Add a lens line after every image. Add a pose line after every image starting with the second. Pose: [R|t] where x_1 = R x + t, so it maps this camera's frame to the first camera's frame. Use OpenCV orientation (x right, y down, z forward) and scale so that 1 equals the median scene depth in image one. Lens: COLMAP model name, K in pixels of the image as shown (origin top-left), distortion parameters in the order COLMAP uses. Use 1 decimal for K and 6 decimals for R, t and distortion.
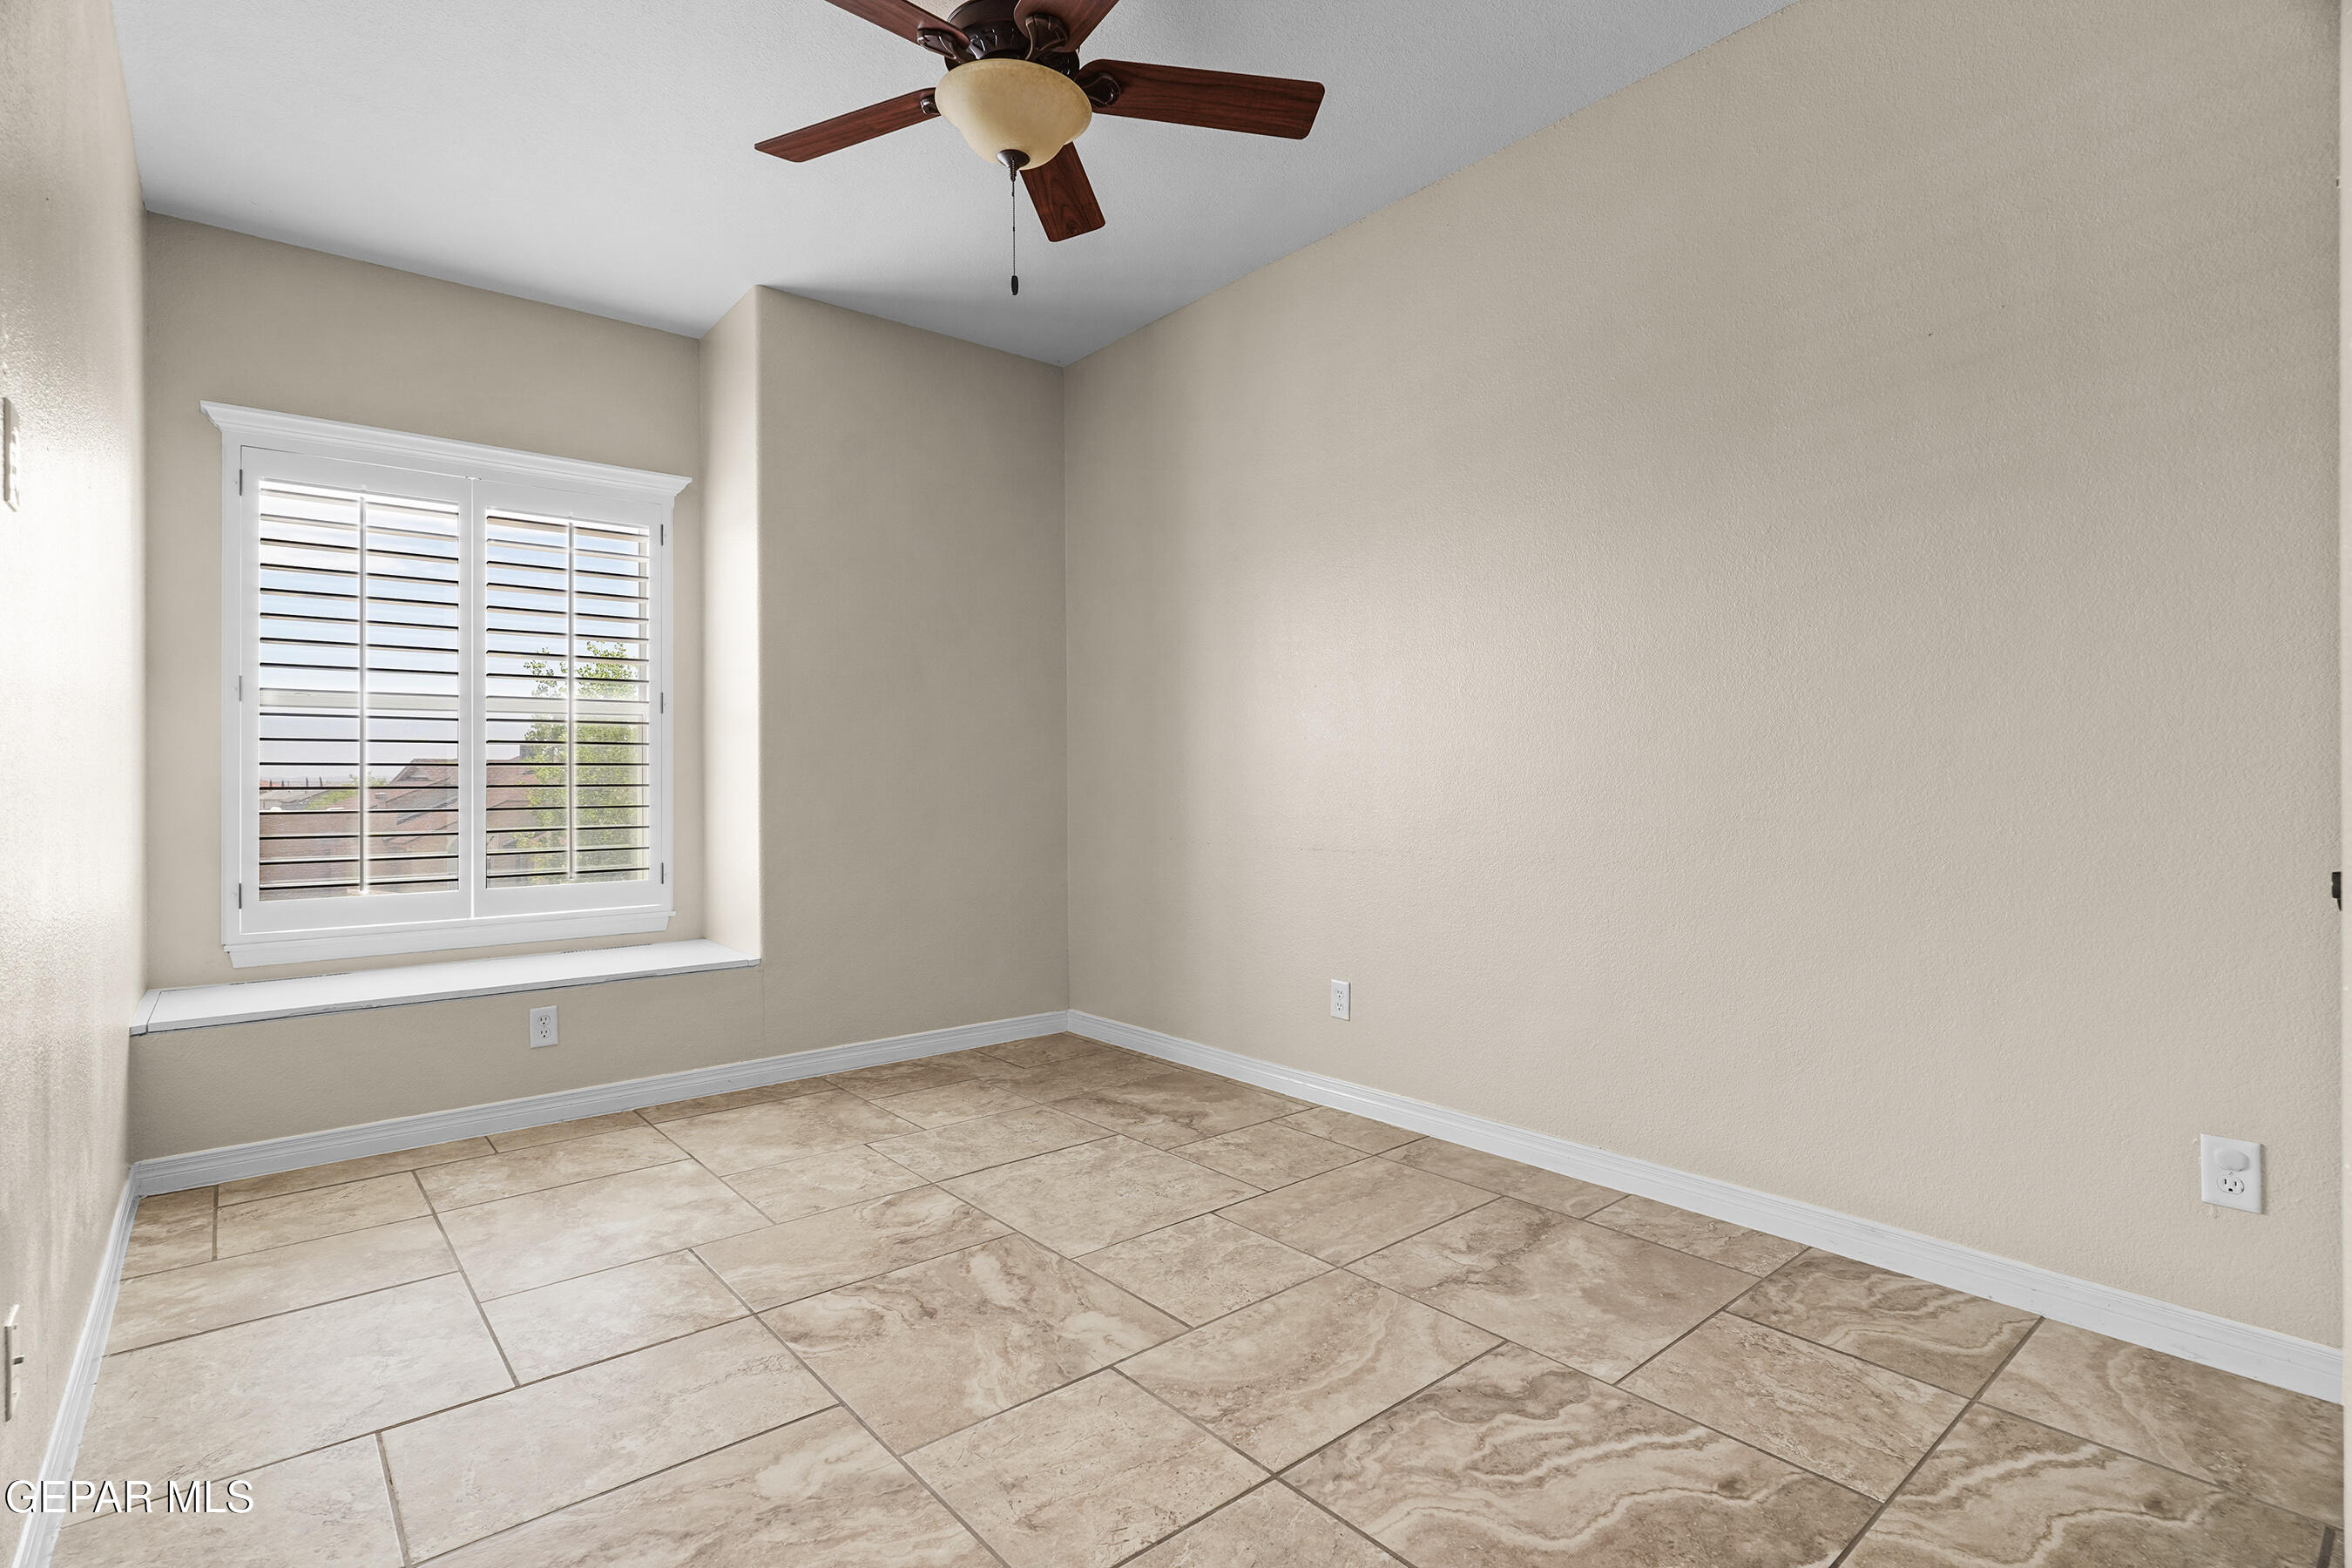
lens RADIAL K [[1132.8, 0, 1165.3], [0, 1132.8, 773.6], [0, 0, 1]] dist [-0.009048, 0.005522]
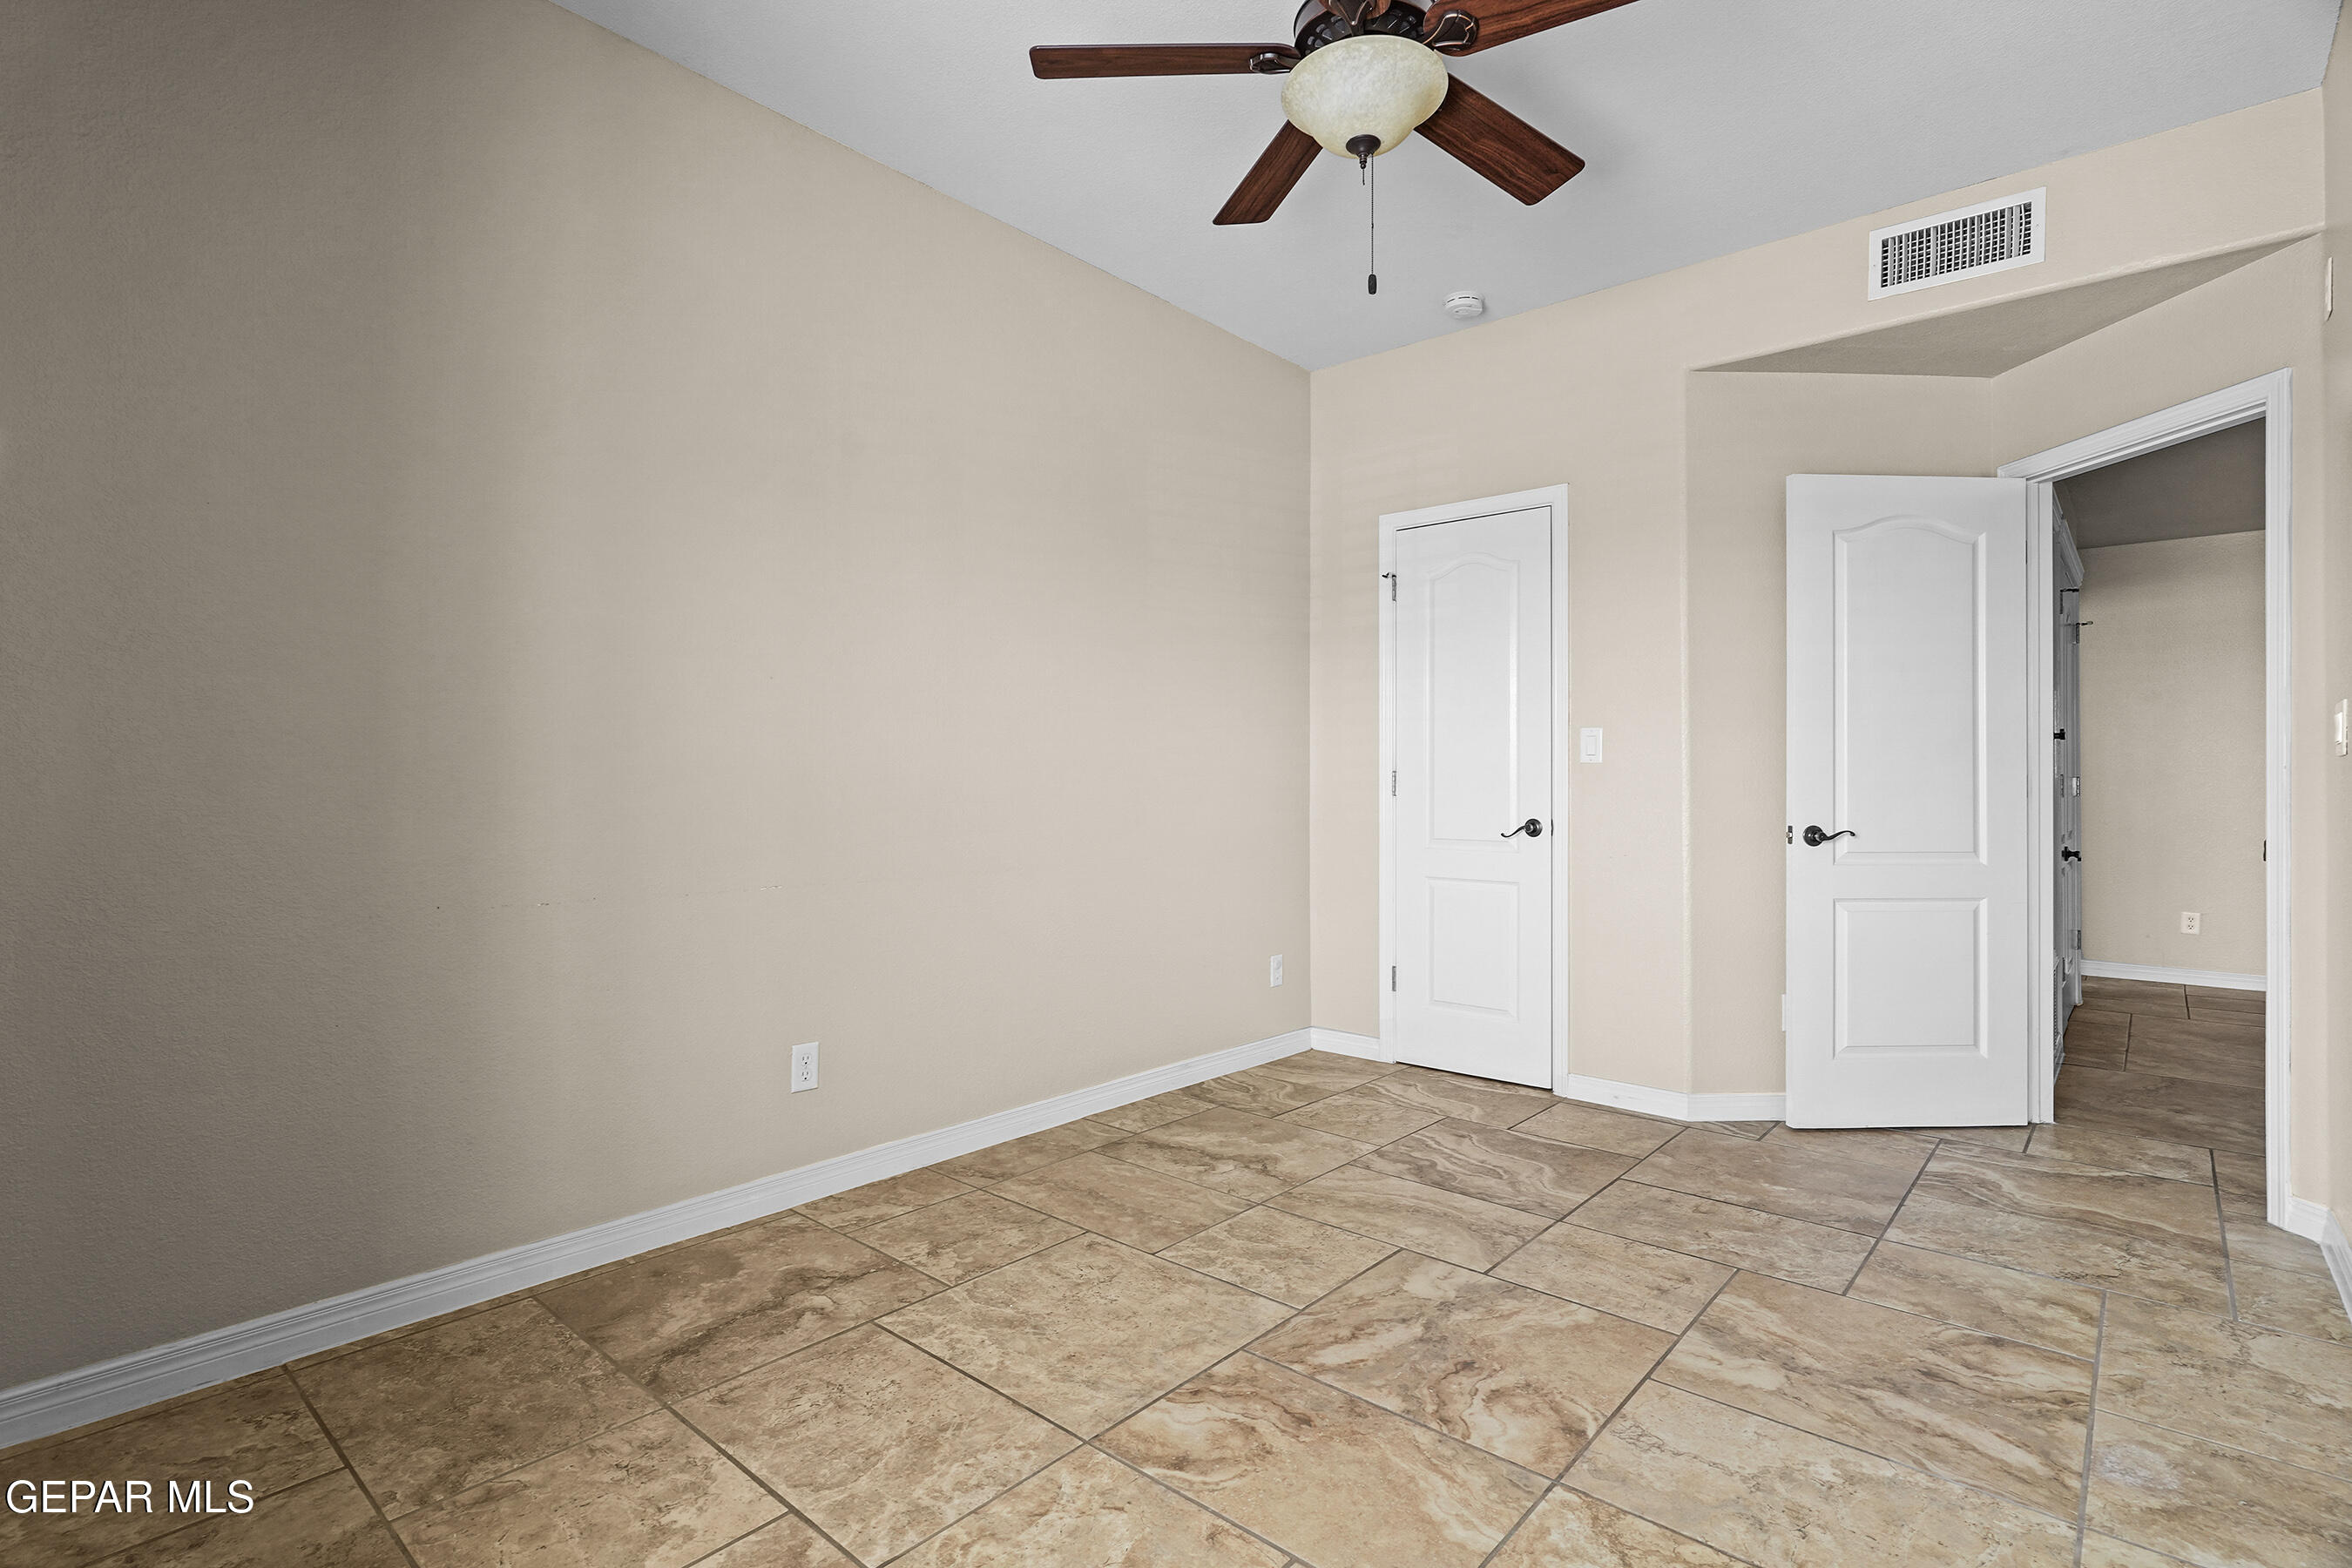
lens RADIAL K [[1132.8, 0, 1162.1], [0, 1132.8, 779.4], [0, 0, 1]] dist [-0.009048, 0.005522]
pose [[-0.157421, 0.012051, 0.987458, -1.086583], [-0.006421, 0.999892, -0.013226, 0.004073], [-0.987511, -0.008423, -0.157327, 1.380966]]
